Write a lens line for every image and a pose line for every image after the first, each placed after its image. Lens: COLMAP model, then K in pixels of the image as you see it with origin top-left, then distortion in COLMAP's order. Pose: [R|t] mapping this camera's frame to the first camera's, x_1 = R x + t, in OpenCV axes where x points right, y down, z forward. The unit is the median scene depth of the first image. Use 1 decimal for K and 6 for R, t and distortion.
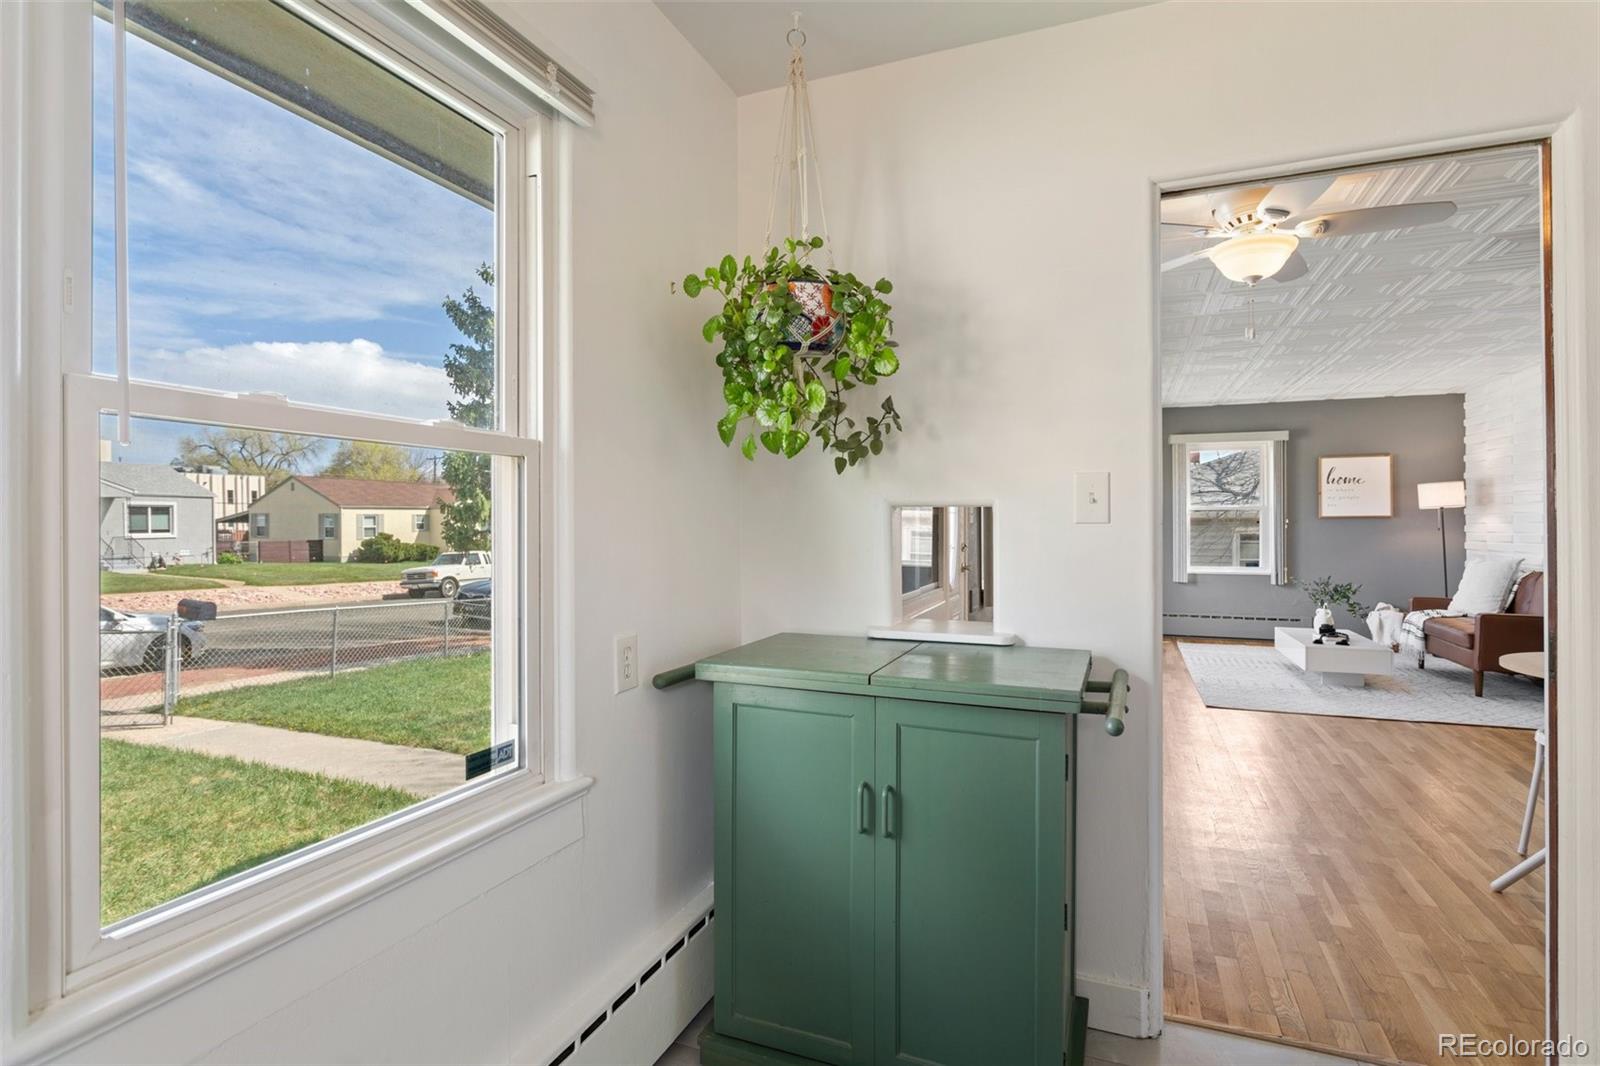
lens RADIAL K [[784.1, 0, 817.3], [0, 784.1, 525.1], [0, 0, 1]] dist [0.001522, 0.000421]
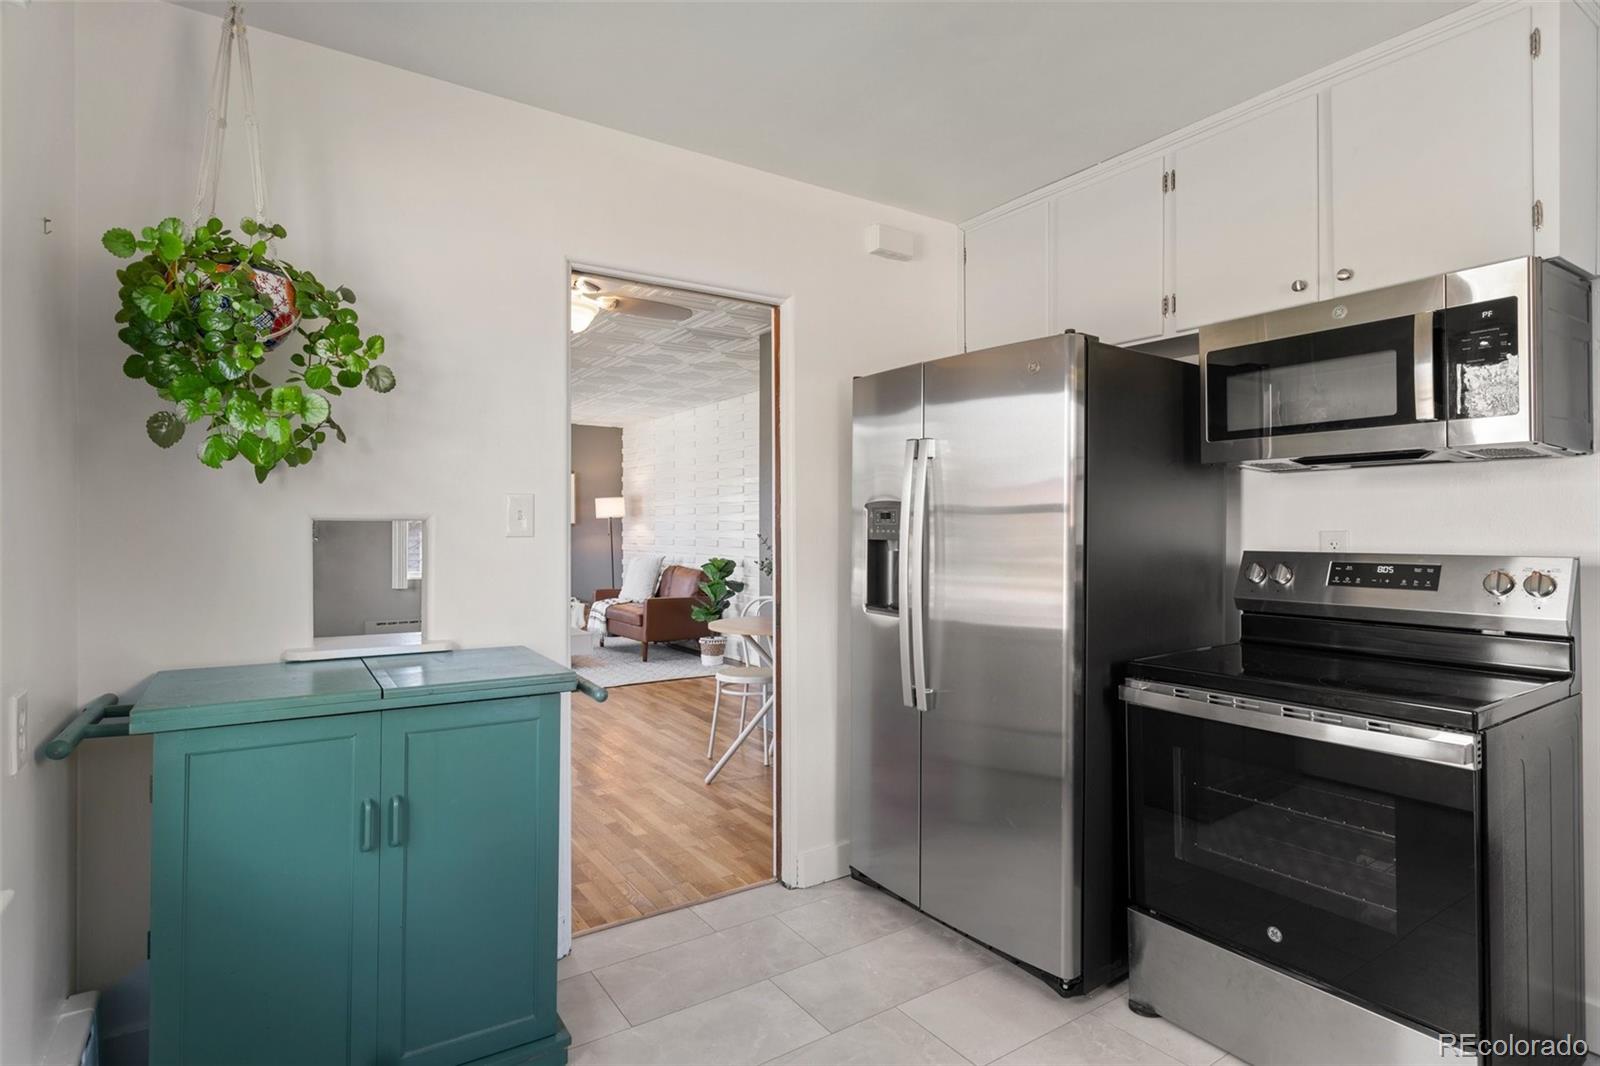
lens RADIAL K [[824.7, 0, 796.0], [0, 824.7, 523.9], [0, 0, 1]] dist [-0.000826, -0.000259]
pose [[0.581979, 0.007174, 0.813172, -0.131396], [-0.002745, 0.999973, -0.006858, -0.004633], [-0.813199, 0.001759, 0.581983, -0.014424]]
